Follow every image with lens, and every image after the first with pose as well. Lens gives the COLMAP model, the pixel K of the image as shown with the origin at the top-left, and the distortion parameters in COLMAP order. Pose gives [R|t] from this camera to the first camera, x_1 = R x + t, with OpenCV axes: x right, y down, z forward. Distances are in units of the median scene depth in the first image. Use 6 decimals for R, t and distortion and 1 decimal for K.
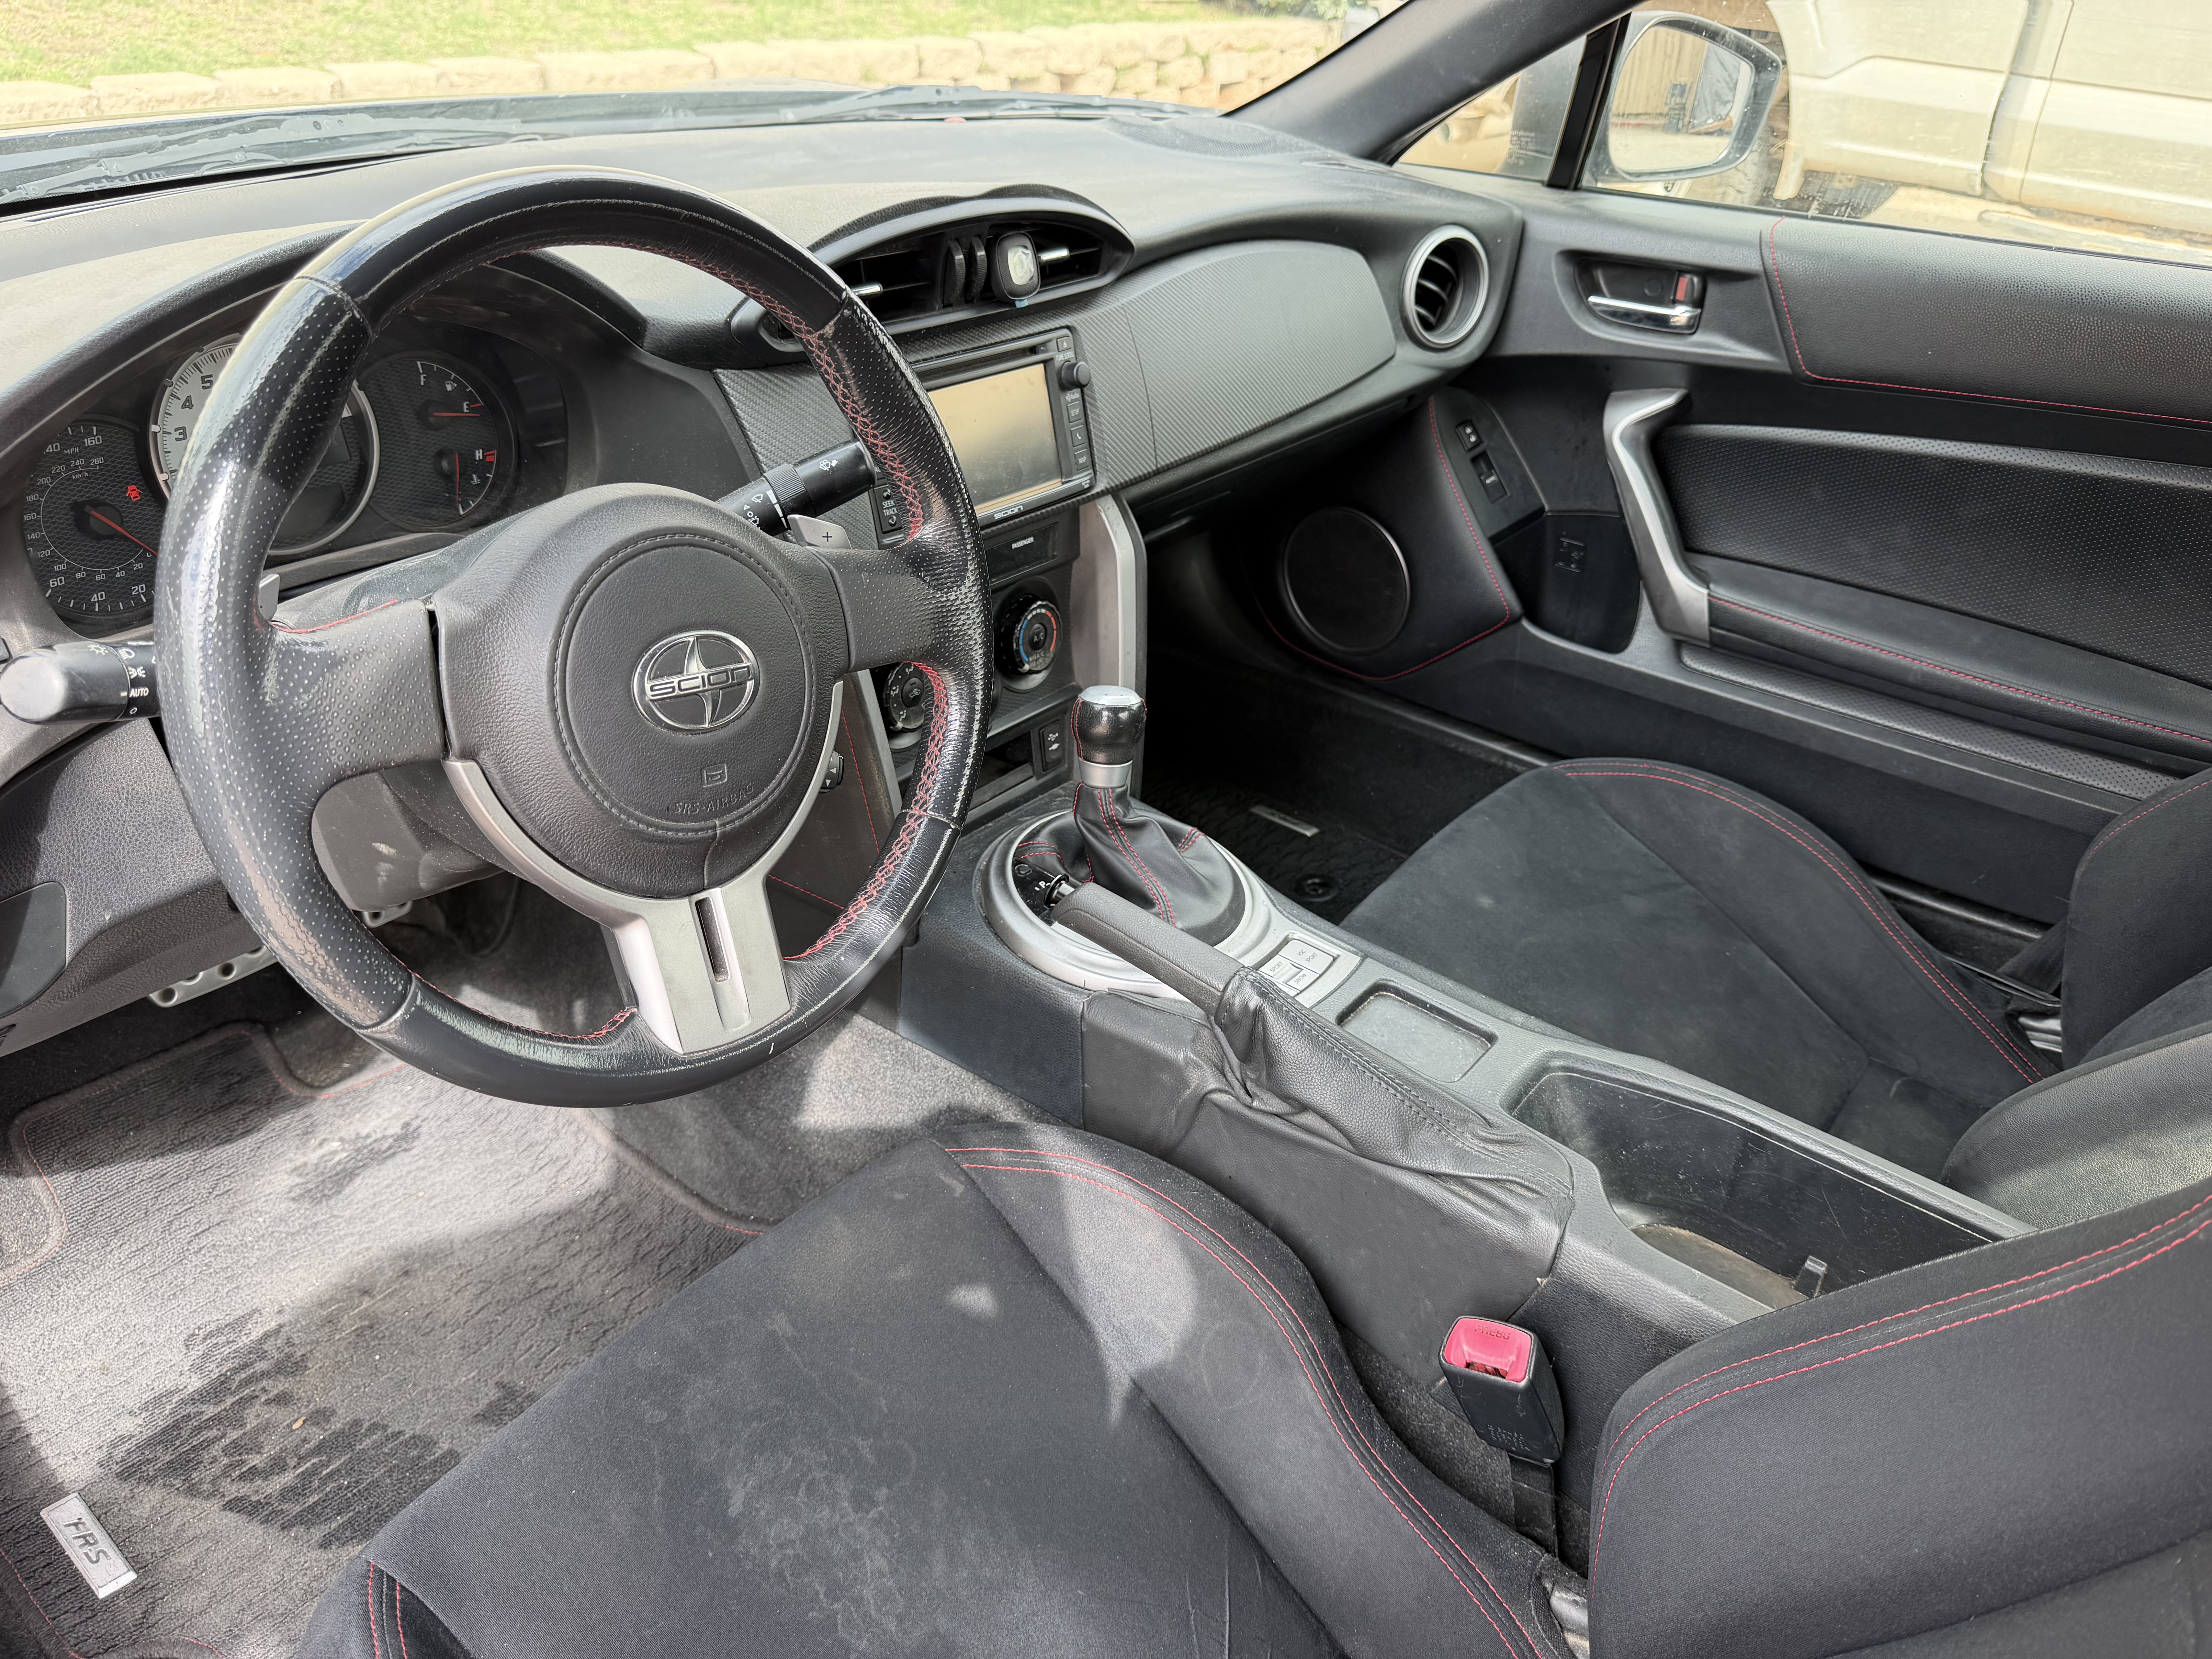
lens RADIAL K [[1556.2, 0, 1097.2], [0, 1556.2, 839.3], [0, 0, 1]] dist [0.063405, -0.096763]
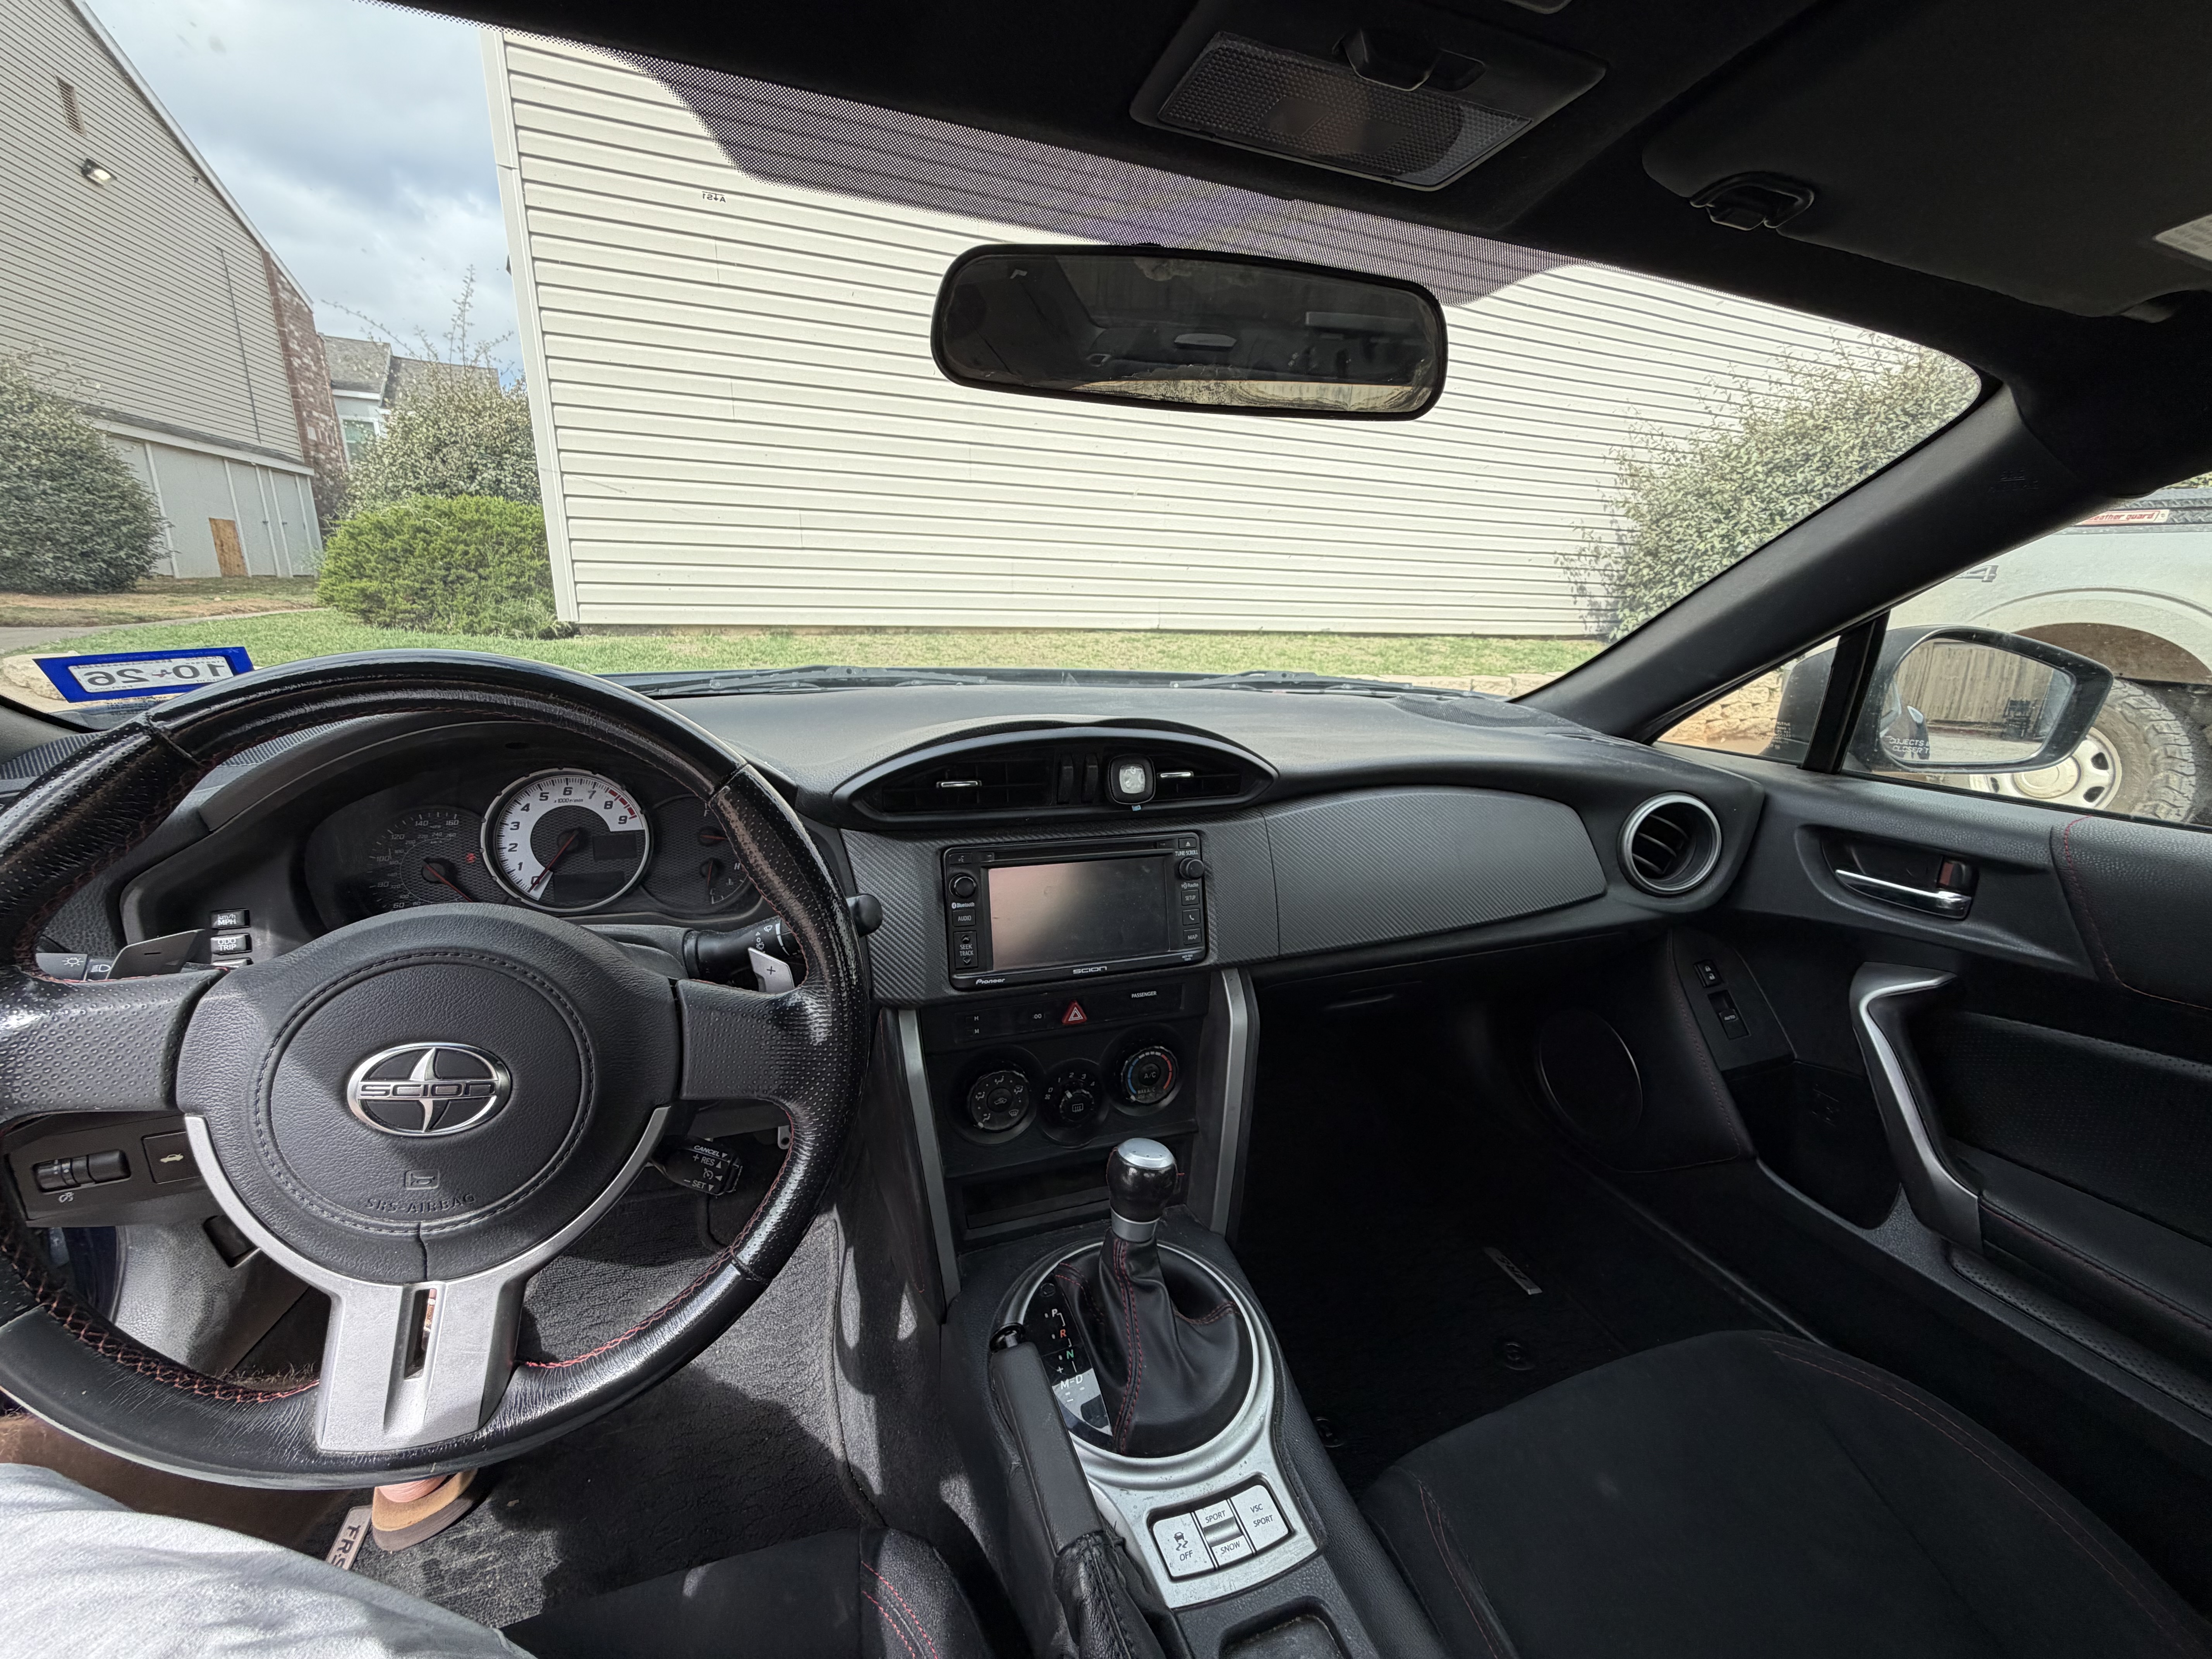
lens RADIAL K [[884.7, 0, 1101.7], [0, 884.7, 827.9], [0, 0, 1]] dist [-0.000326, 0.000511]
pose [[0.854192, 0.110549, -0.508069, 0.203097], [-0.258928, 0.937801, -0.231271, -0.114975], [0.450901, 0.329103, 0.829686, 0.299971]]
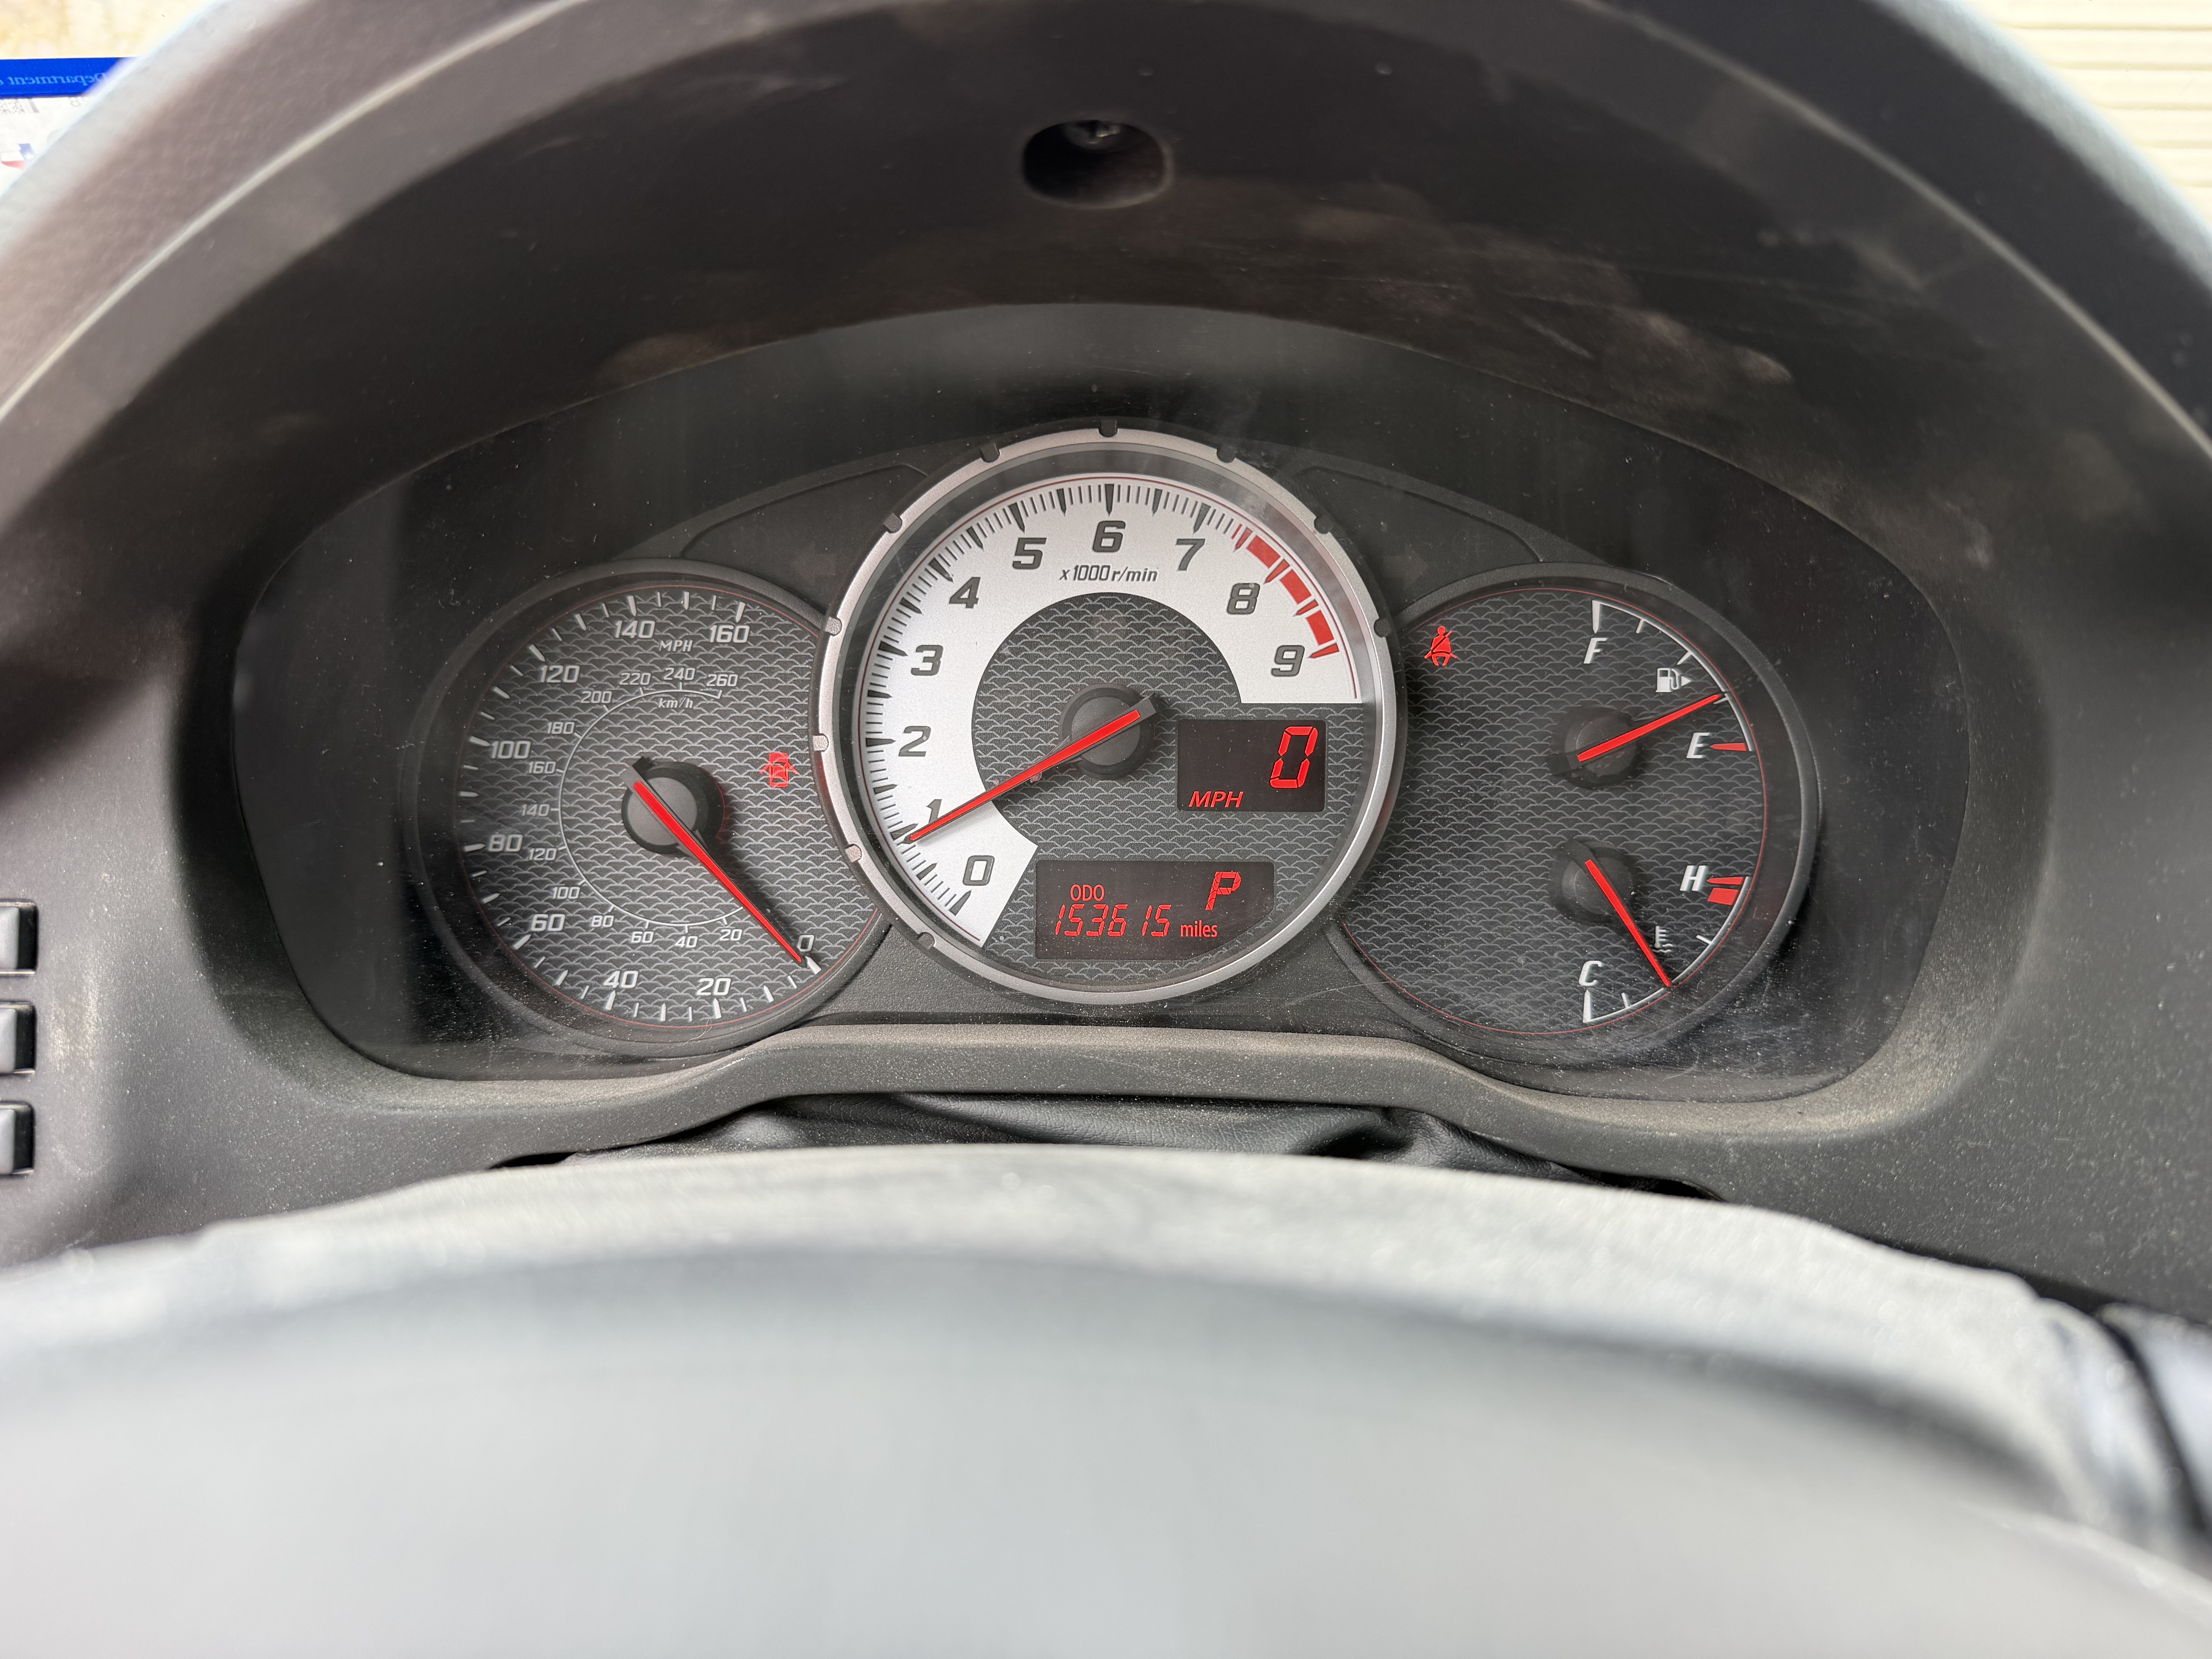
lens RADIAL K [[1607.4, 0, 1106.0], [0, 1607.4, 829.5], [0, 0, 1]] dist [0.004836, -0.000129]
pose [[0.586782, 0.175782, -0.790435, -0.123661], [-0.393414, 0.915087, -0.088549, -0.112015], [0.707752, 0.362927, 0.606111, 0.447593]]
